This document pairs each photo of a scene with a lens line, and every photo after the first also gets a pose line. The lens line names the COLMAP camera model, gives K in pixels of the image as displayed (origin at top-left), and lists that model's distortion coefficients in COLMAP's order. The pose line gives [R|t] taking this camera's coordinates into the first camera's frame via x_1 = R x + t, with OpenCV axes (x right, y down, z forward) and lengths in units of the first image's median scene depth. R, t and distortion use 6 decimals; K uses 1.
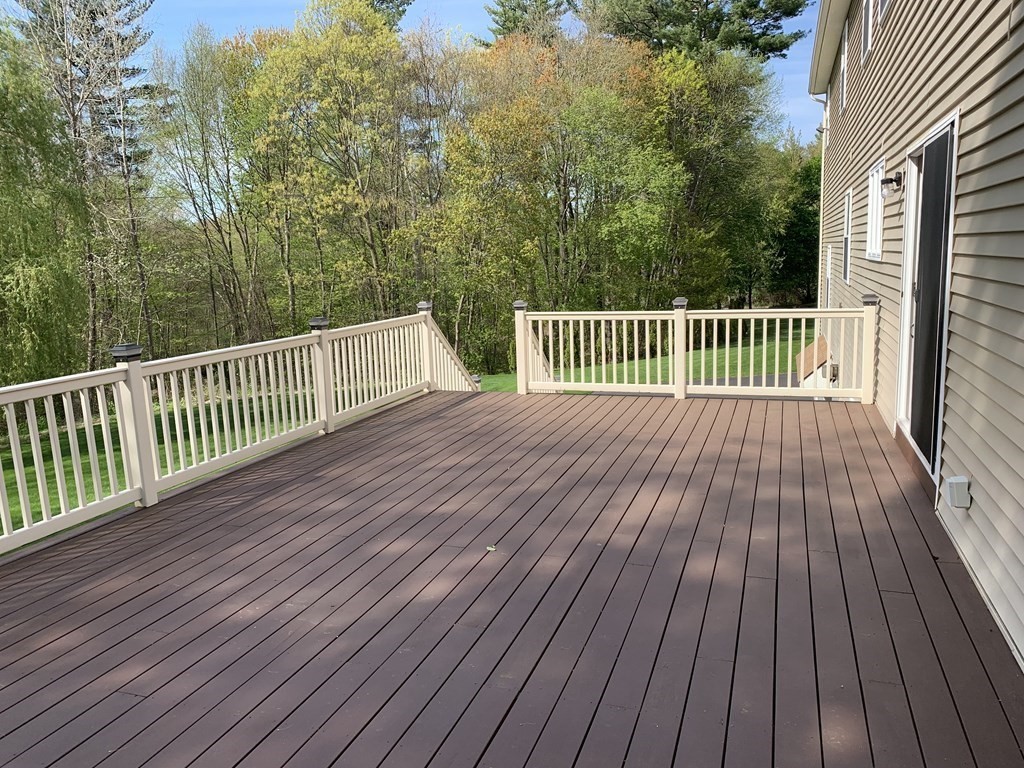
lens RADIAL K [[771.8, 0, 512.0], [0, 771.8, 384.0], [0, 0, 1]] dist [0.086939, -0.171749]
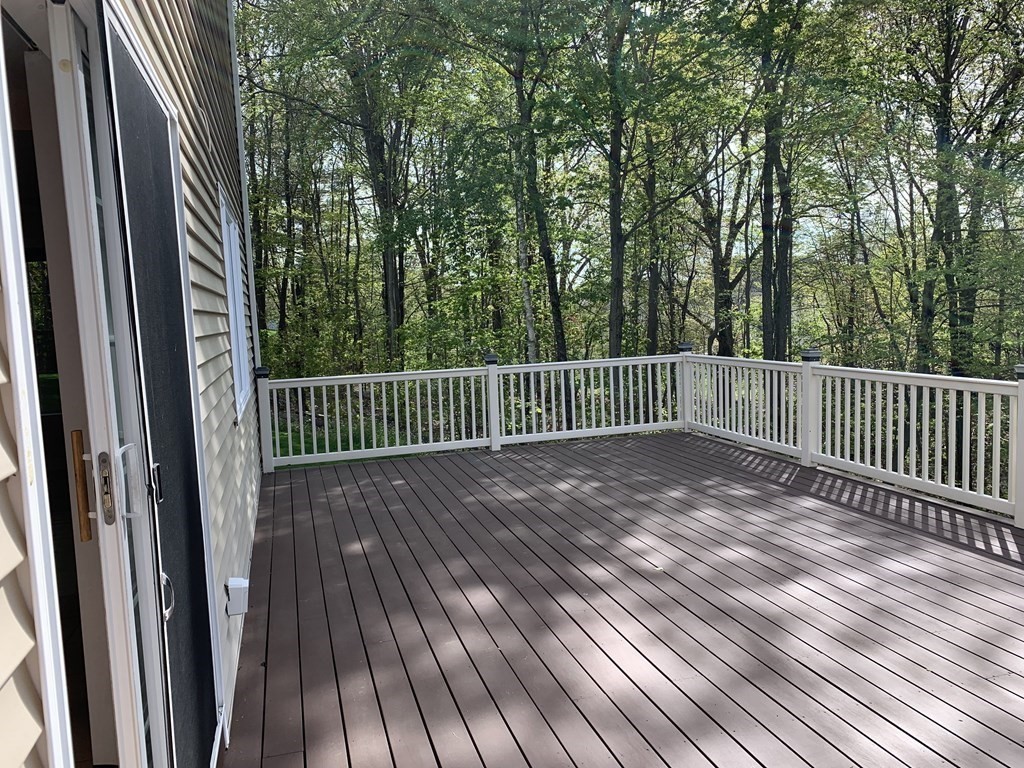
lens RADIAL K [[771.8, 0, 512.0], [0, 771.8, 384.0], [0, 0, 1]] dist [0.086939, -0.171749]
pose [[-0.809672, 0.121498, -0.574168, 0.706849], [-0.030564, 0.968279, 0.247994, -0.289019], [0.586086, 0.218342, -0.780276, 1.611800]]
